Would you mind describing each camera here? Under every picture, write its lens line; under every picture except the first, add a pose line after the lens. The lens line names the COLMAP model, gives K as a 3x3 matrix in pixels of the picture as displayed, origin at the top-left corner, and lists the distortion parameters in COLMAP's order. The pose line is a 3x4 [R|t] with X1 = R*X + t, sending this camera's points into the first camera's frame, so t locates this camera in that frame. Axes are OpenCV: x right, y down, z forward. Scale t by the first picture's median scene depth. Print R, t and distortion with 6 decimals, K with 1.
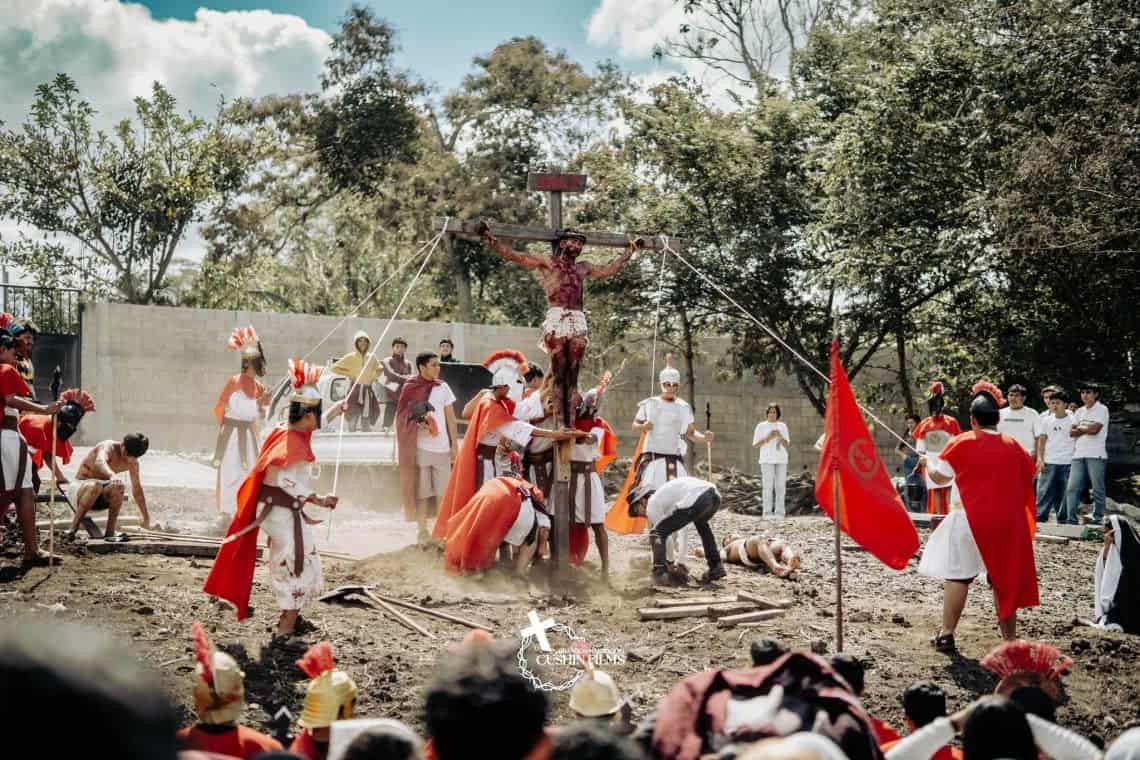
lens RADIAL K [[1926.7, 0, 570.0], [0, 1926.7, 380.0], [0, 0, 1]] dist [0.272040, 0.059848]
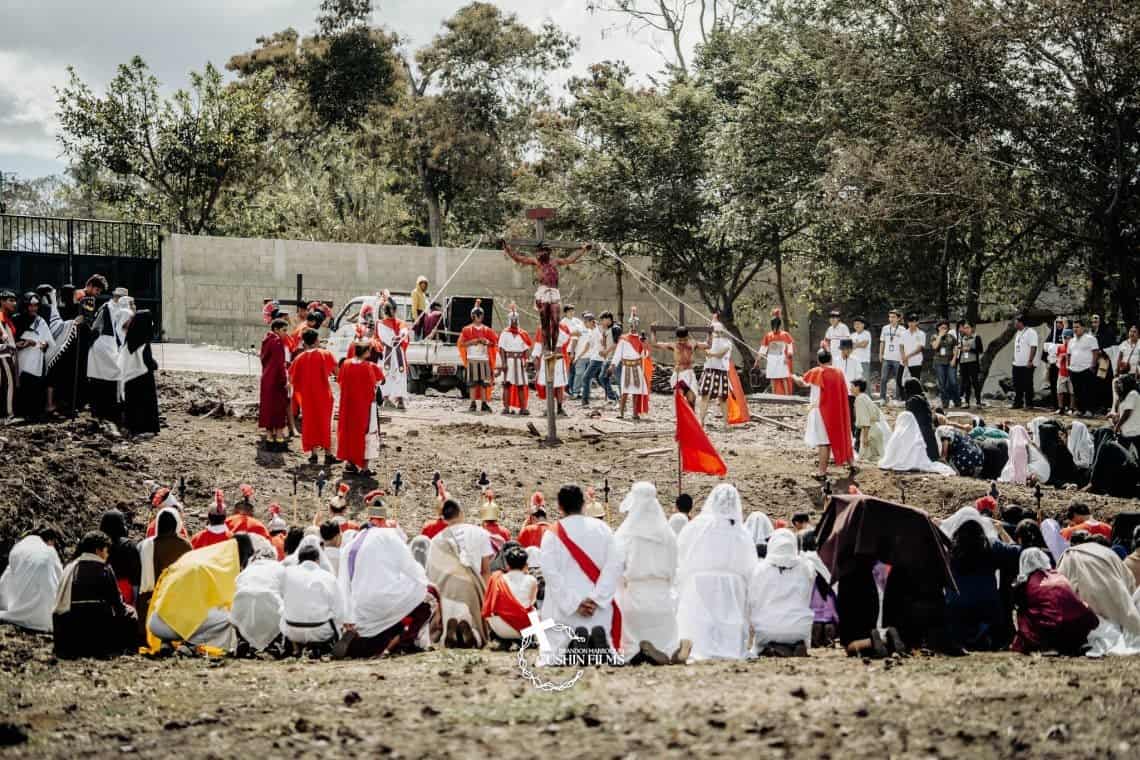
lens RADIAL K [[2050.1, 0, 570.0], [0, 2050.1, 380.0], [0, 0, 1]] dist [-0.018702, -0.024137]
pose [[0.999123, -0.002803, 0.041785, -0.023712], [0.000094, 0.997906, 0.064681, -0.023813], [-0.041879, -0.064620, 0.997031, -0.310428]]
